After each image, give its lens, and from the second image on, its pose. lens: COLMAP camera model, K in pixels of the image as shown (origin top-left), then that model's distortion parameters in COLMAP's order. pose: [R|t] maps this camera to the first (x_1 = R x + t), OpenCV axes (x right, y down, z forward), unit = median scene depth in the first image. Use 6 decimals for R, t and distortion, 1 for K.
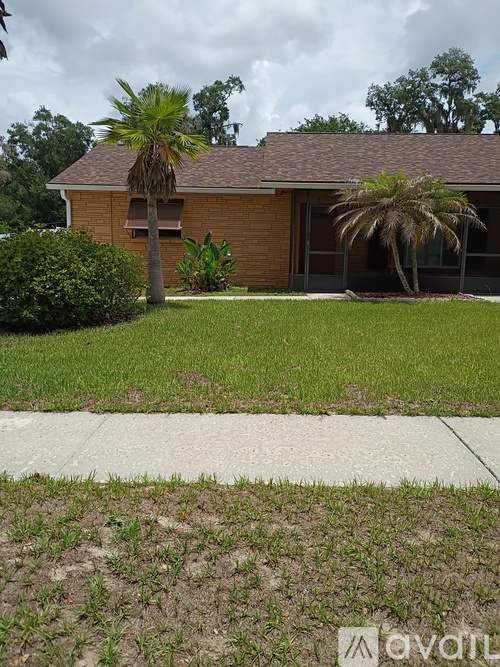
lens RADIAL K [[528.5, 0, 250.0], [0, 528.5, 333.5], [0, 0, 1]] dist [0.069374, -0.105328]
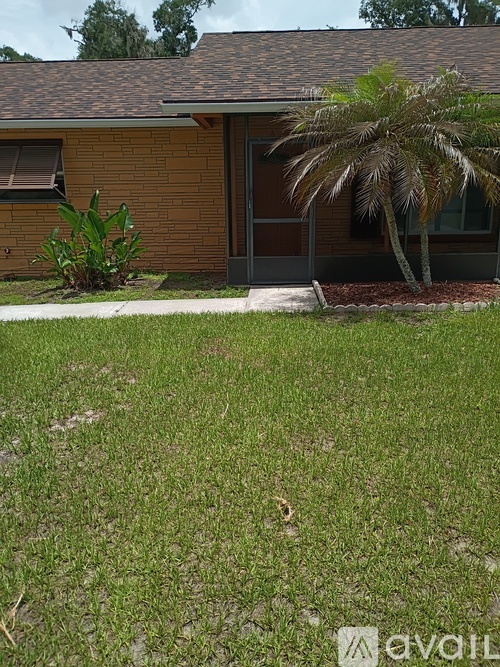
lens RADIAL K [[528.5, 0, 250.0], [0, 528.5, 333.5], [0, 0, 1]] dist [0.069374, -0.105328]
pose [[0.999390, -0.034414, -0.006013, 0.098094], [0.034850, 0.994114, 0.102584, -0.078277], [0.002447, -0.102731, 0.994706, 0.337402]]
